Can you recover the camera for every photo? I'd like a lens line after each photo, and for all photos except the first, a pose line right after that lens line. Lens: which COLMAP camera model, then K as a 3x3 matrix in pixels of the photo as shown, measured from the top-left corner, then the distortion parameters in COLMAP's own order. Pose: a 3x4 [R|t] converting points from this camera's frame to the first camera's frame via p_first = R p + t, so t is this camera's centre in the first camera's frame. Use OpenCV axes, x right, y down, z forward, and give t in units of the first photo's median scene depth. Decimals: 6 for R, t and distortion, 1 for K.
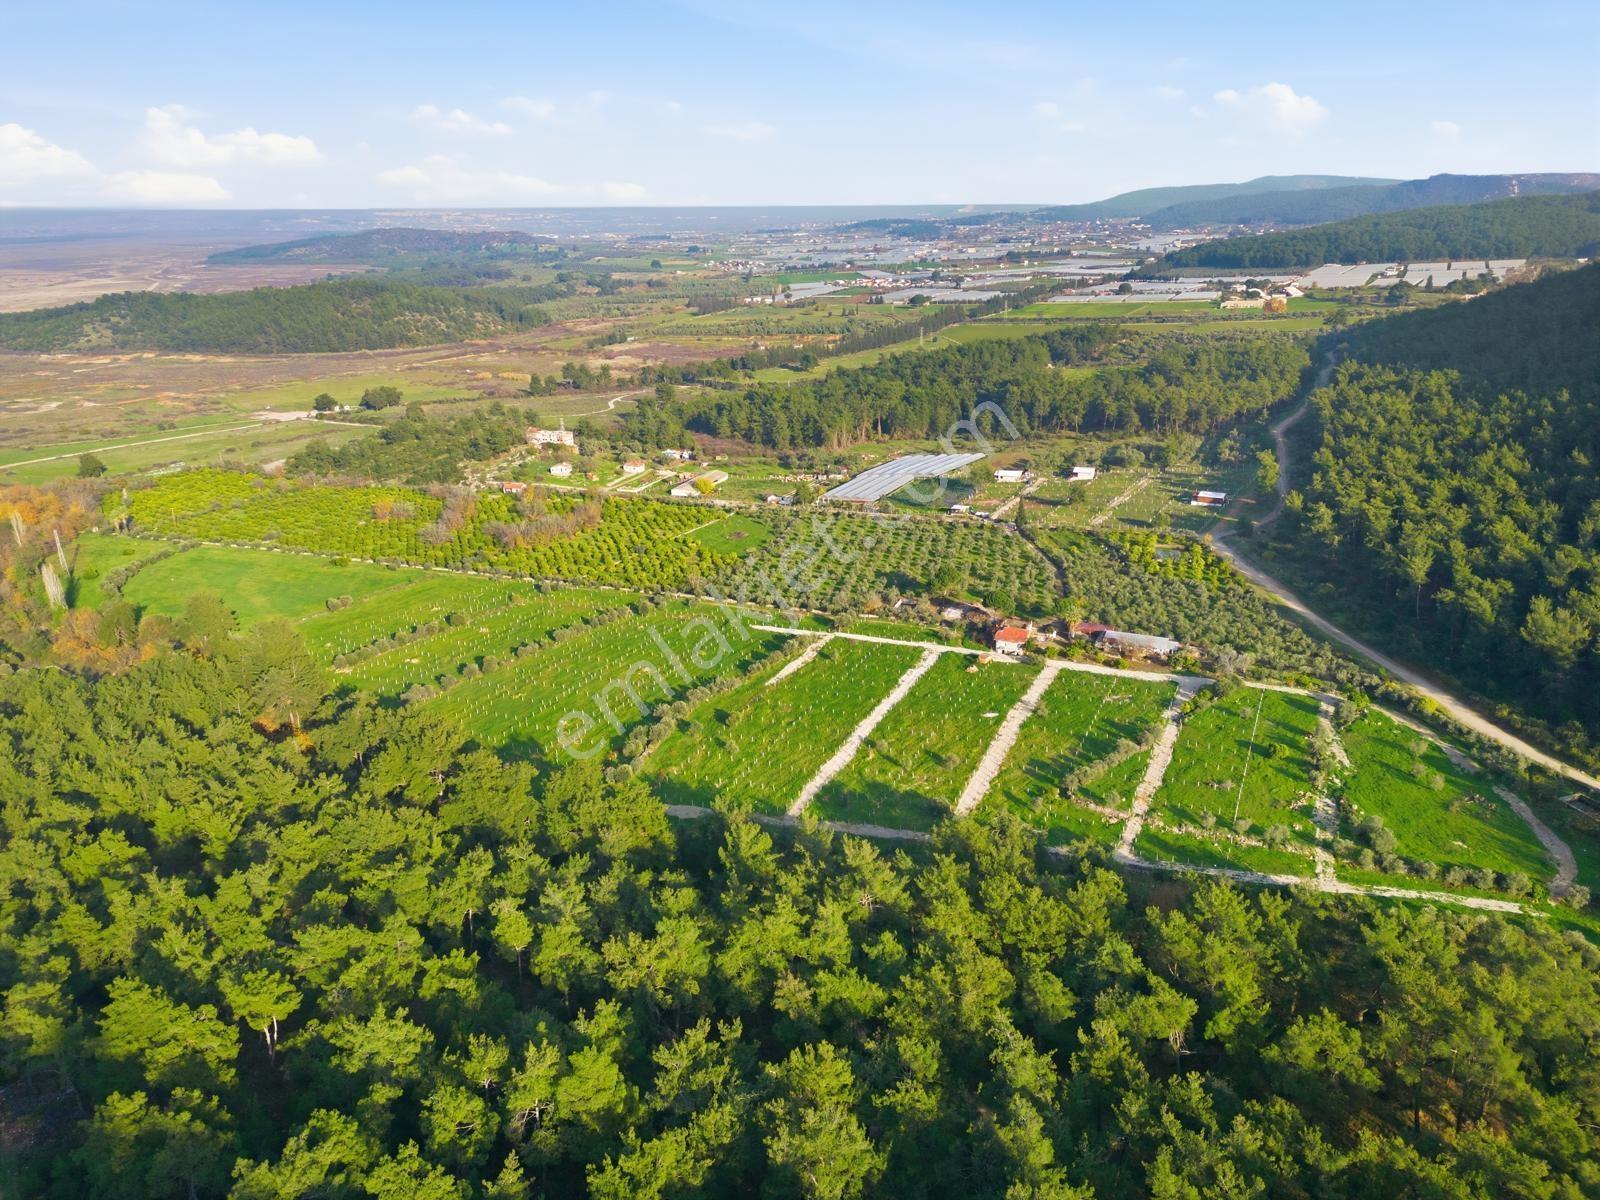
lens RADIAL K [[1118.9, 0, 804.8], [0, 1118.9, 601.1], [0, 0, 1]] dist [0.077553, -0.074694]
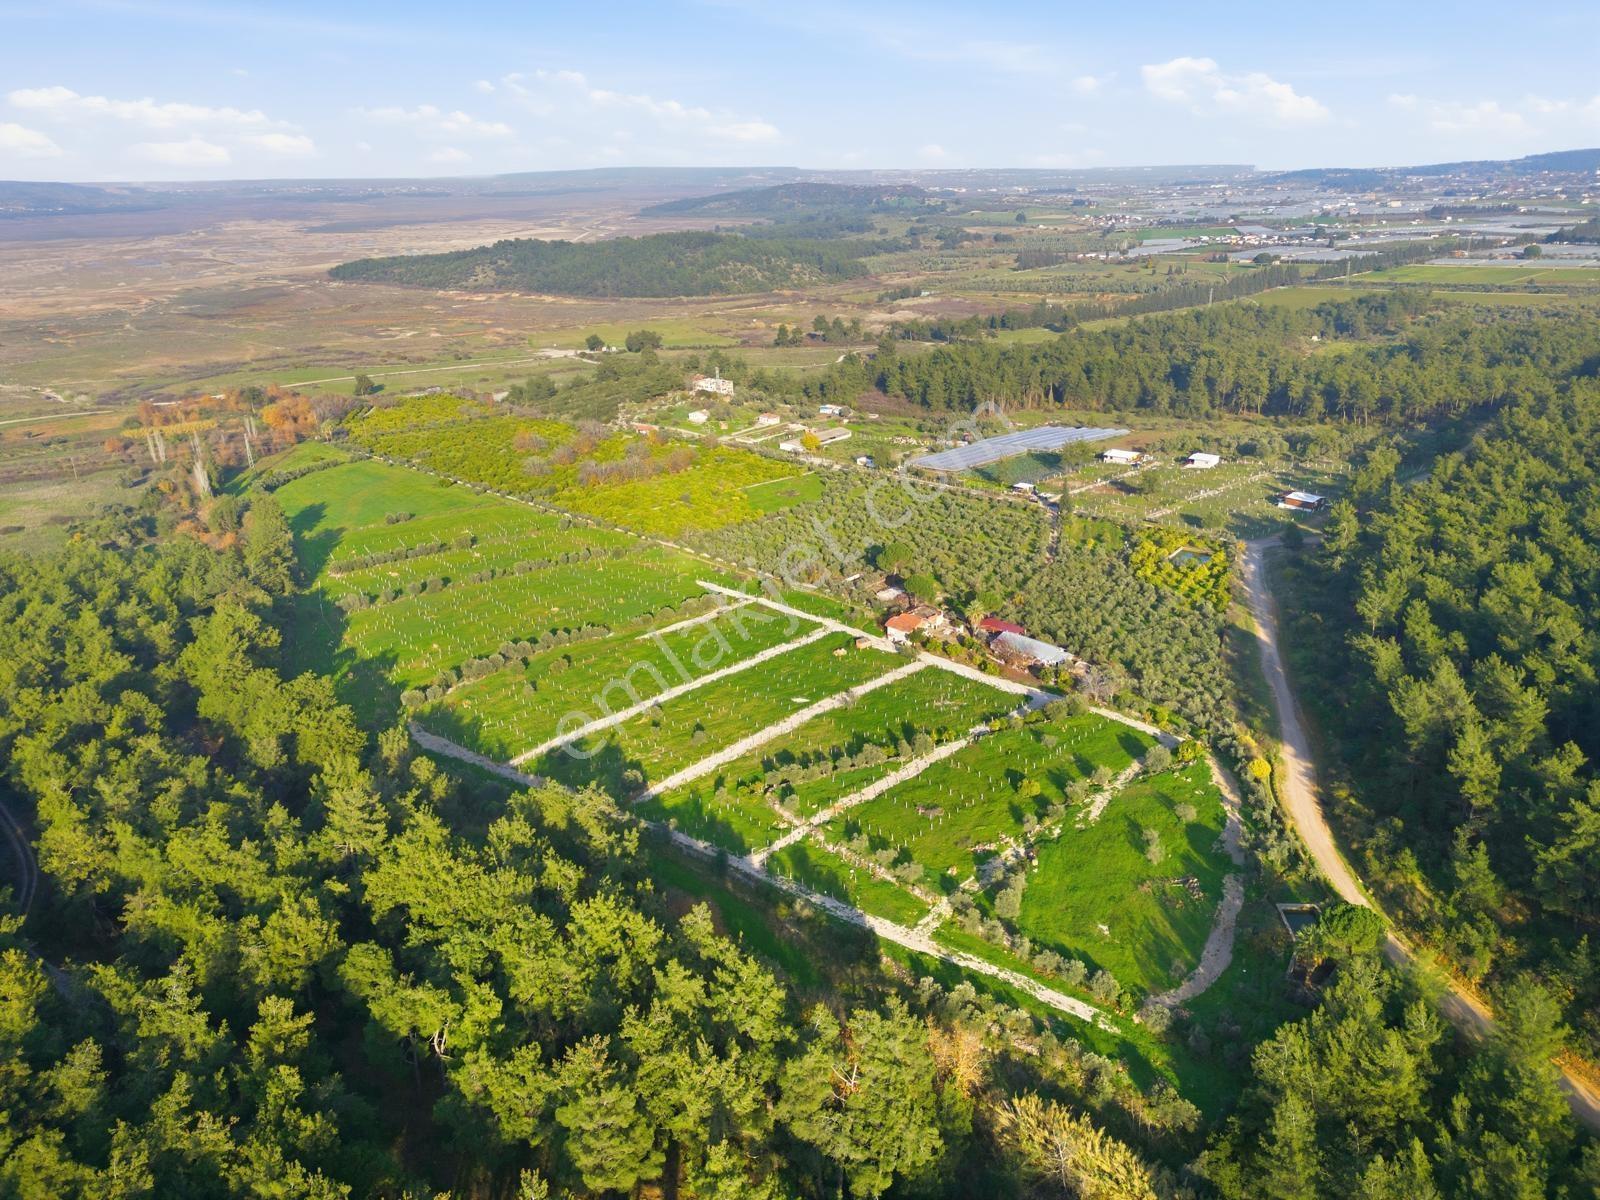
lens RADIAL K [[1118.9, 0, 807.3], [0, 1118.9, 598.1], [0, 0, 1]] dist [0.077553, -0.074694]
pose [[0.934889, 0.125432, -0.332038, 0.349566], [-0.114096, 0.992028, 0.053504, -0.025586], [0.336102, -0.012136, 0.941747, 0.087571]]
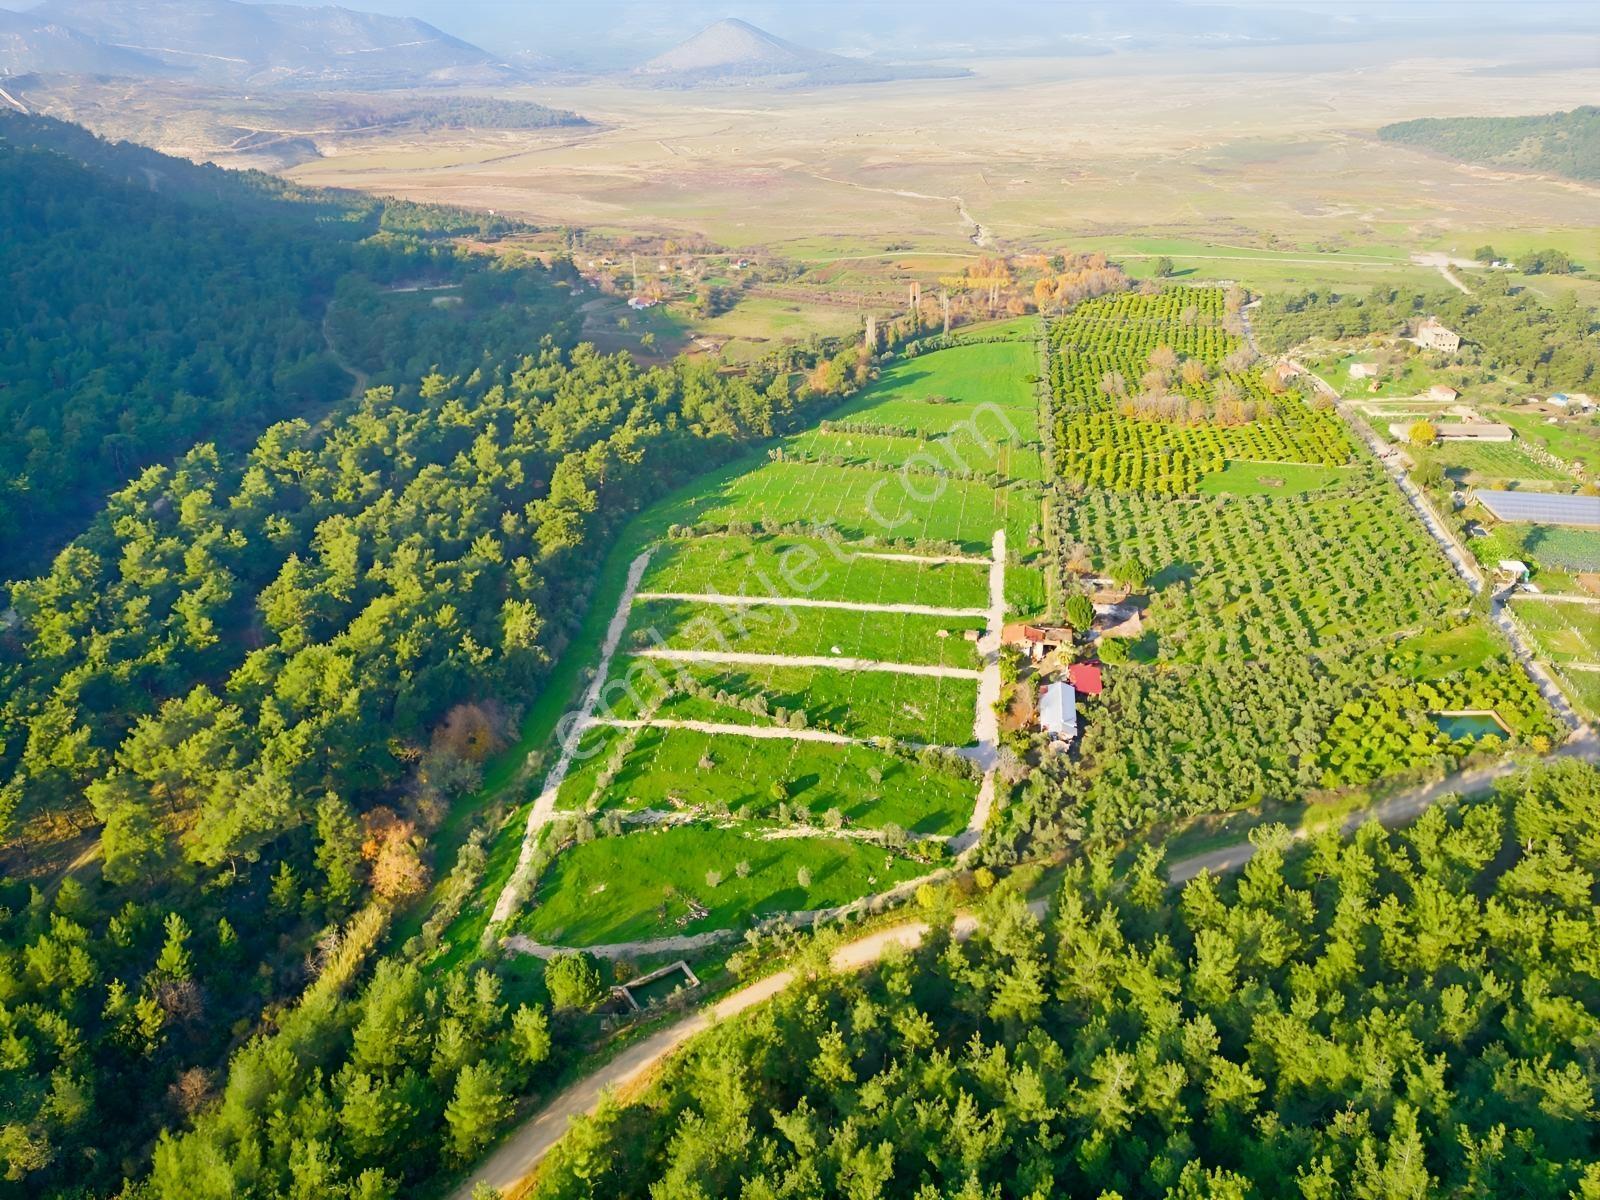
lens RADIAL K [[1118.9, 0, 805.4], [0, 1118.9, 605.4], [0, 0, 1]] dist [0.077553, -0.074694]
pose [[0.261906, 0.457067, -0.849997, 0.747084], [-0.305771, 0.874666, 0.376117, -0.229774], [0.915374, 0.161397, 0.368838, 0.437114]]
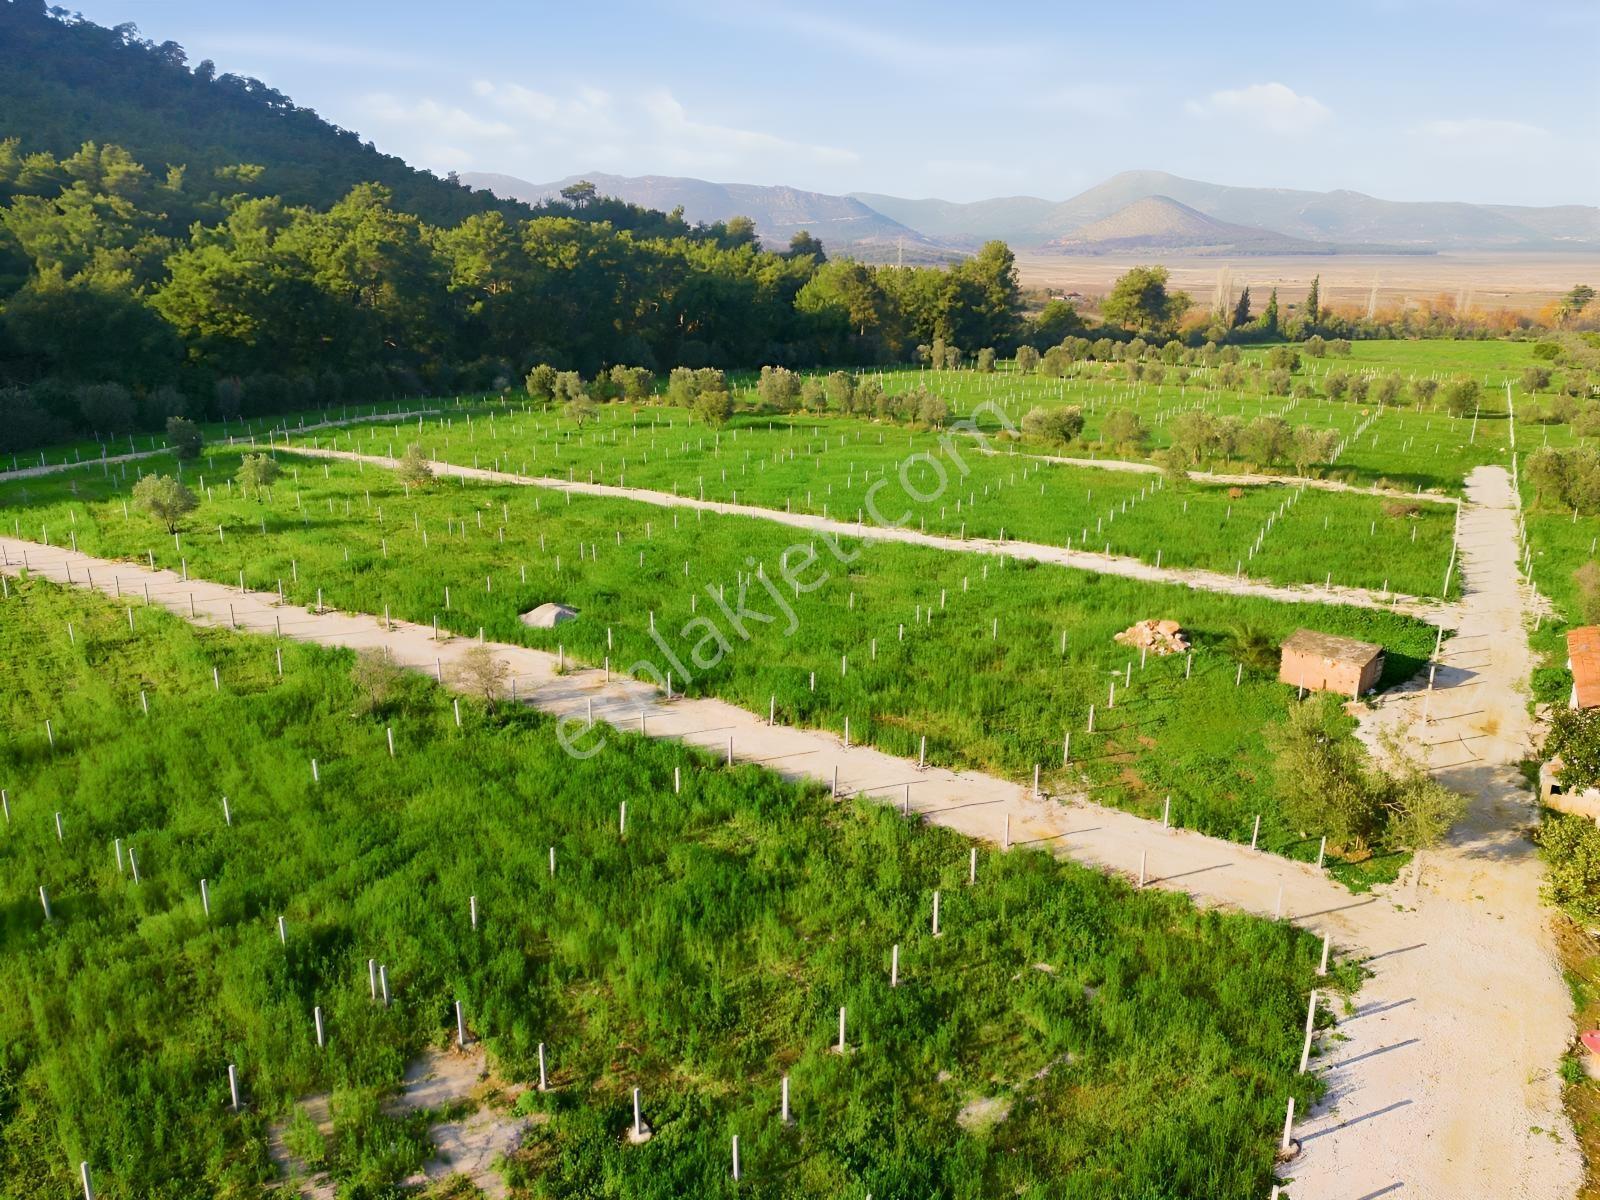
lens RADIAL K [[1118.9, 0, 801.9], [0, 1118.9, 607.7], [0, 0, 1]] dist [0.077553, -0.074694]
pose [[-0.093864, 0.327640, -0.940129, 0.256869], [-0.338545, 0.877522, 0.339622, 0.012977], [0.936257, 0.350154, 0.028553, 0.766736]]
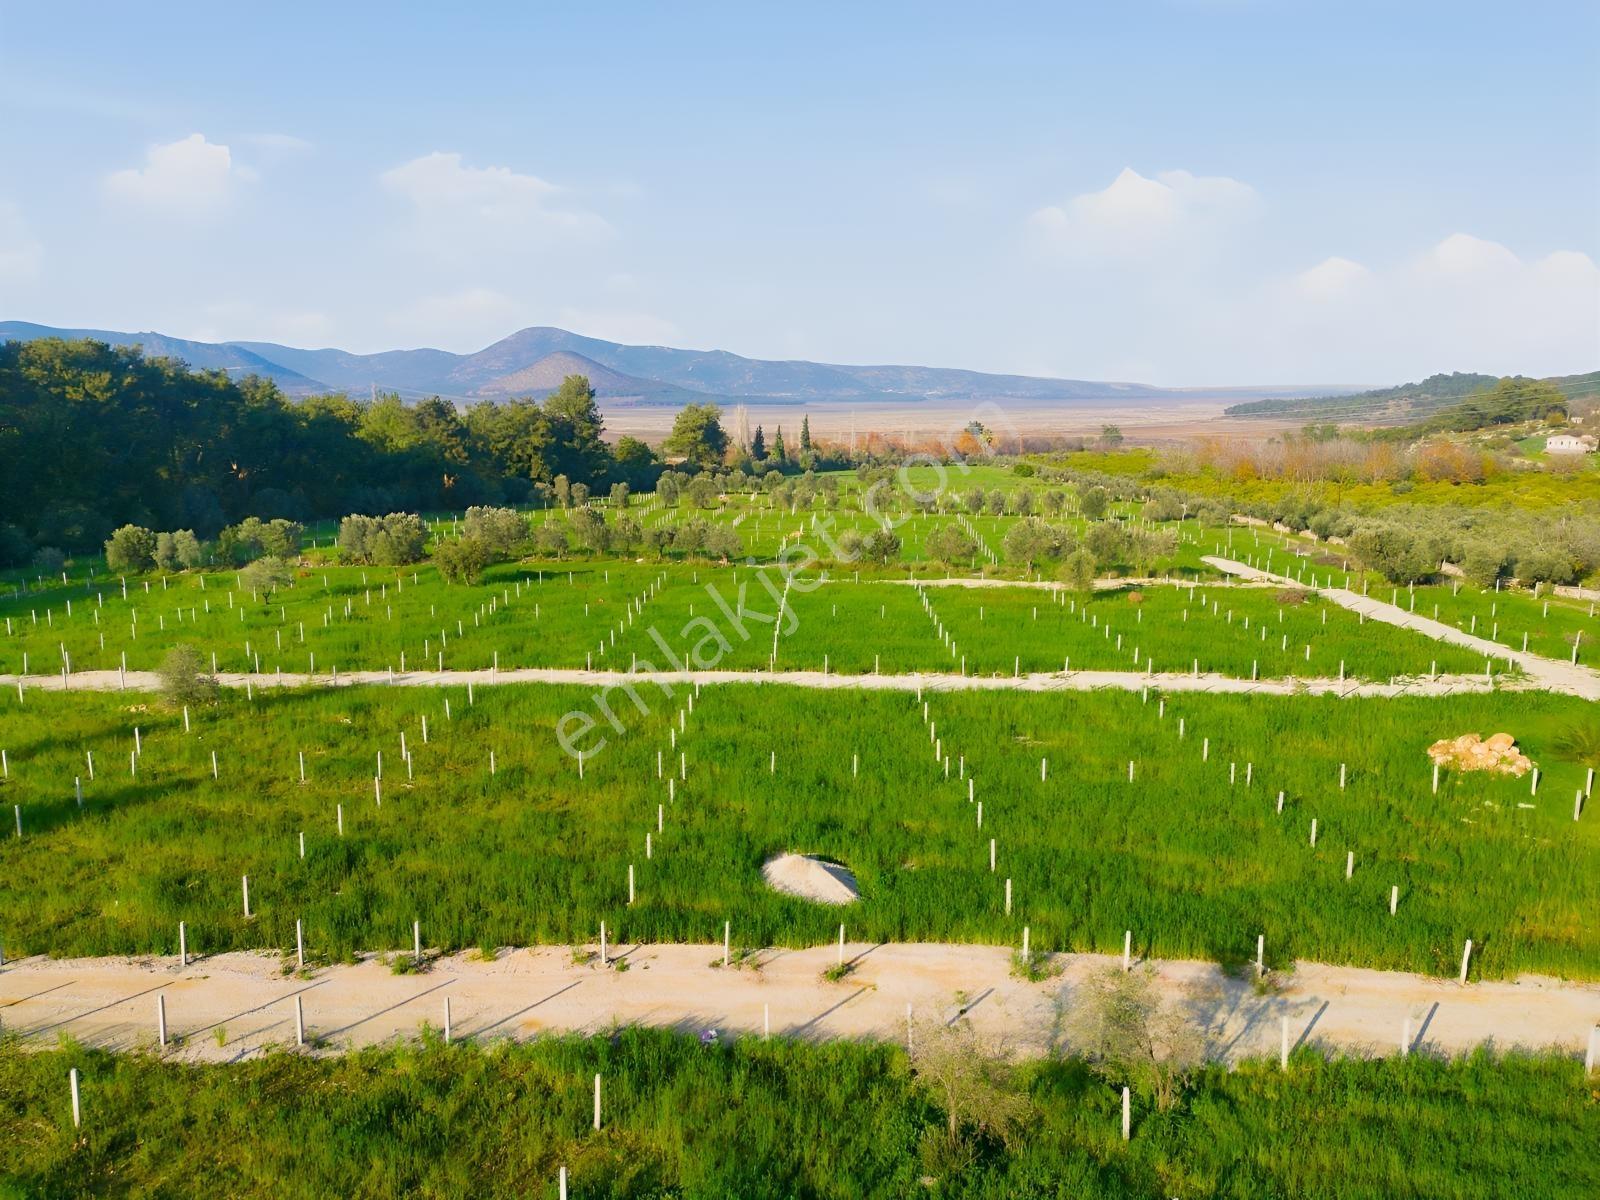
lens RADIAL K [[1118.9, 0, 805.2], [0, 1118.9, 601.9], [0, 0, 1]] dist [0.077553, -0.074694]
pose [[0.395231, 0.187239, -0.899296, 0.198817], [-0.313990, 0.947573, 0.059295, 0.048891], [0.863251, 0.258935, 0.433302, 0.695373]]
